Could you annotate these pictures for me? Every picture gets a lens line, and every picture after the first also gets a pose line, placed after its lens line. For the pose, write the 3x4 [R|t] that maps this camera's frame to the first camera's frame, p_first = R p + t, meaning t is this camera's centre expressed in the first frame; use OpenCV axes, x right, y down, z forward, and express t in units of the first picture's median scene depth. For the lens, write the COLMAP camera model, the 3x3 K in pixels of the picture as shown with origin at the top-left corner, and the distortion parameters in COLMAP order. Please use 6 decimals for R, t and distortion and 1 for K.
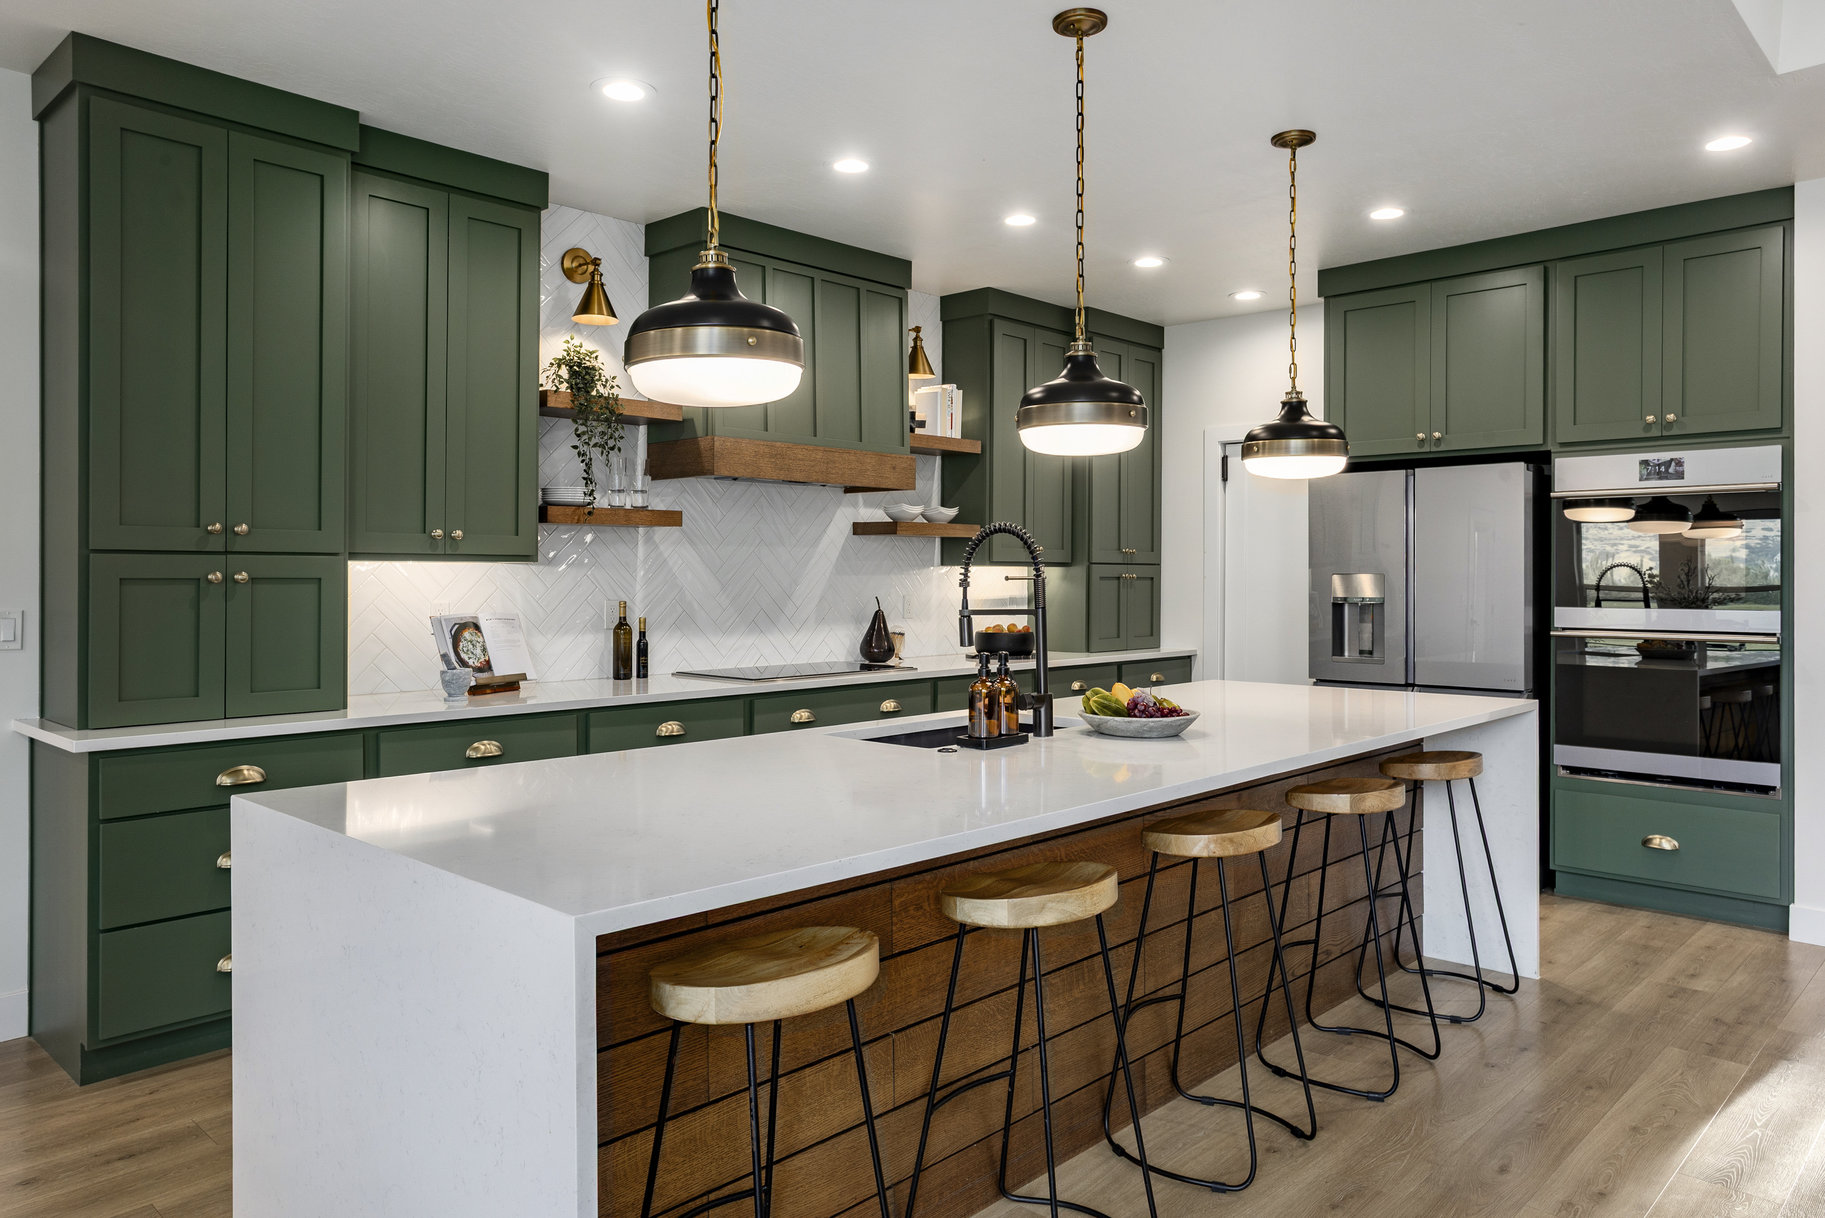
lens RADIAL K [[1187.7, 0, 868.2], [0, 1187.7, 561.6], [0, 0, 1]] dist [0.004675, 0.005258]
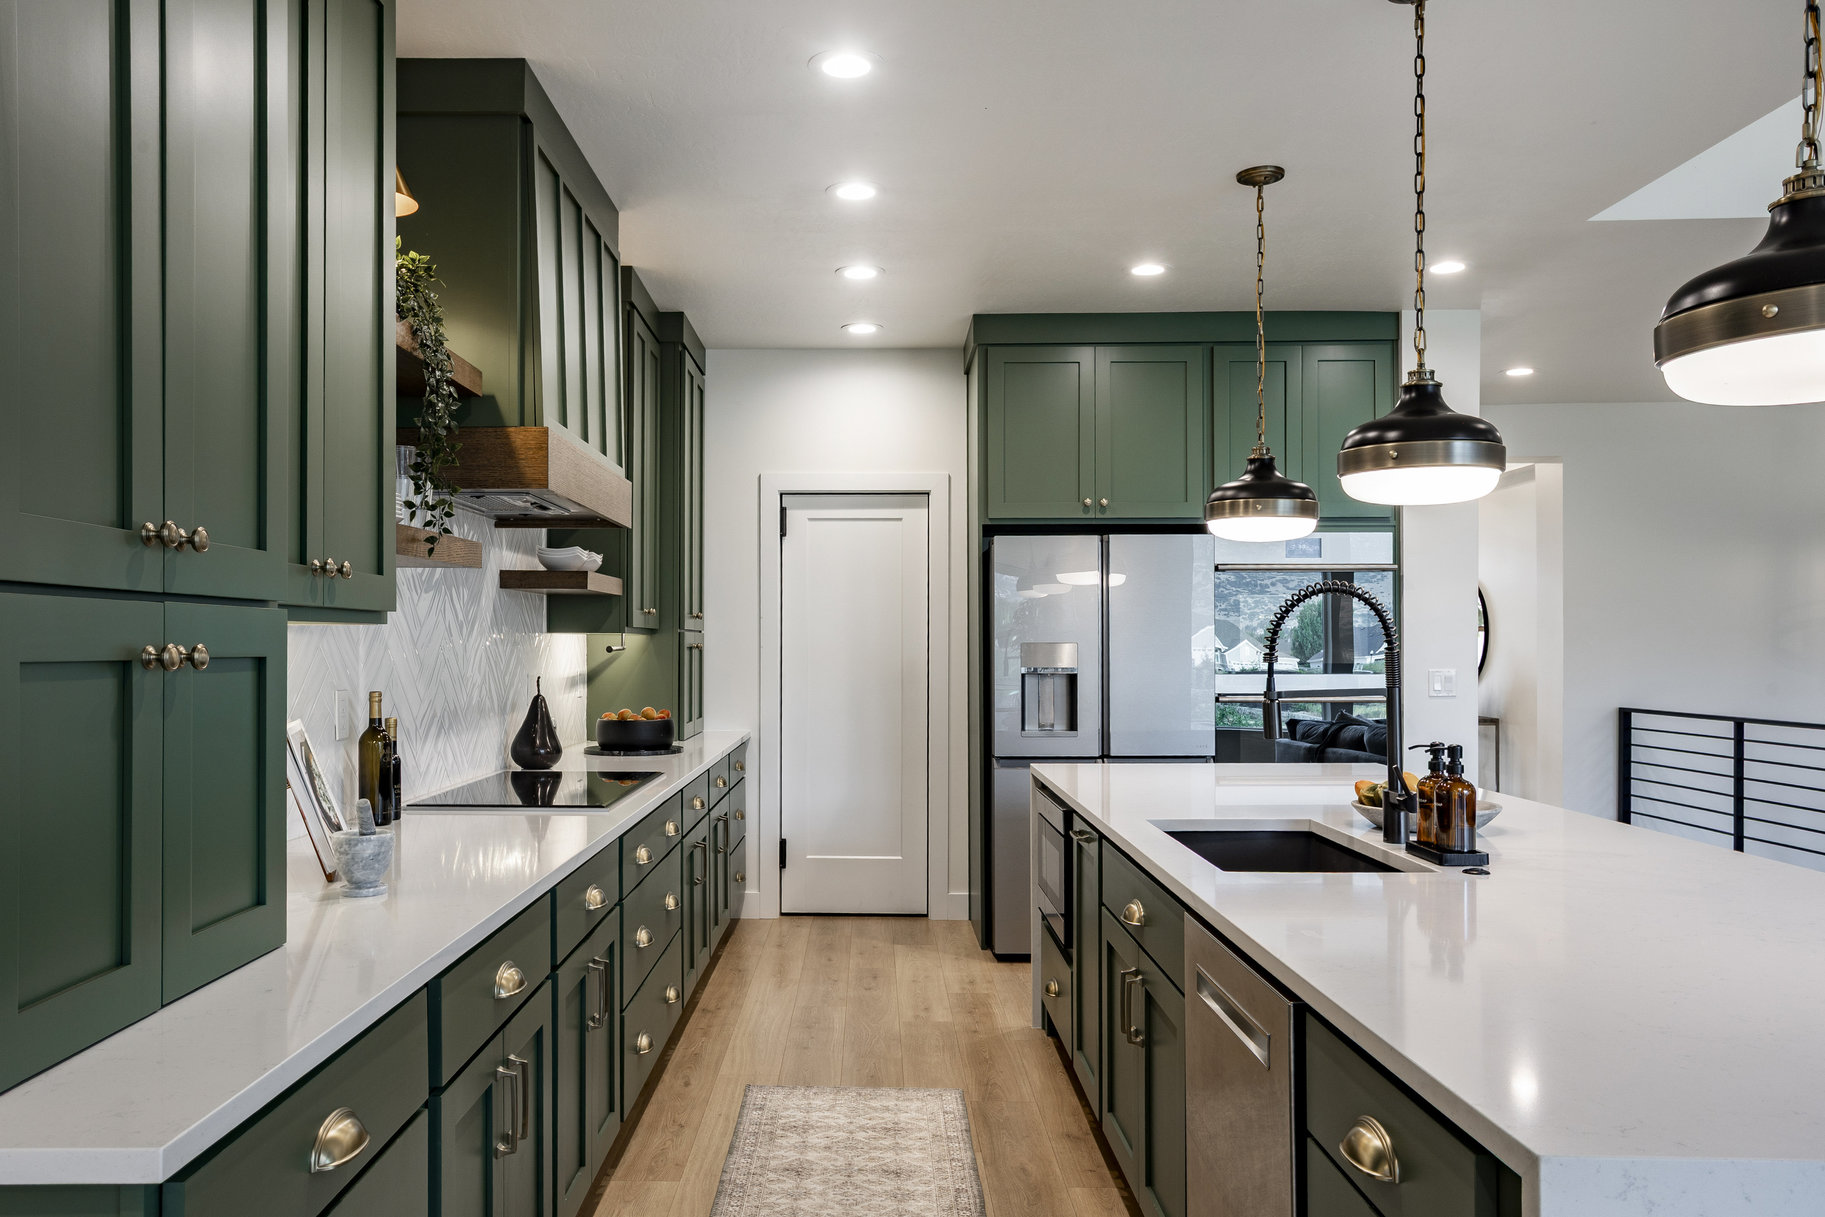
lens RADIAL K [[1335.3, 0, 786.5], [0, 1335.3, 638.2], [0, 0, 1]] dist [0.004475, 0.000614]
pose [[0.737578, 0.000814, 0.675261, -0.561252], [-0.004284, 0.999985, 0.003475, 0.004446], [-0.675248, -0.005456, 0.737571, 0.431110]]
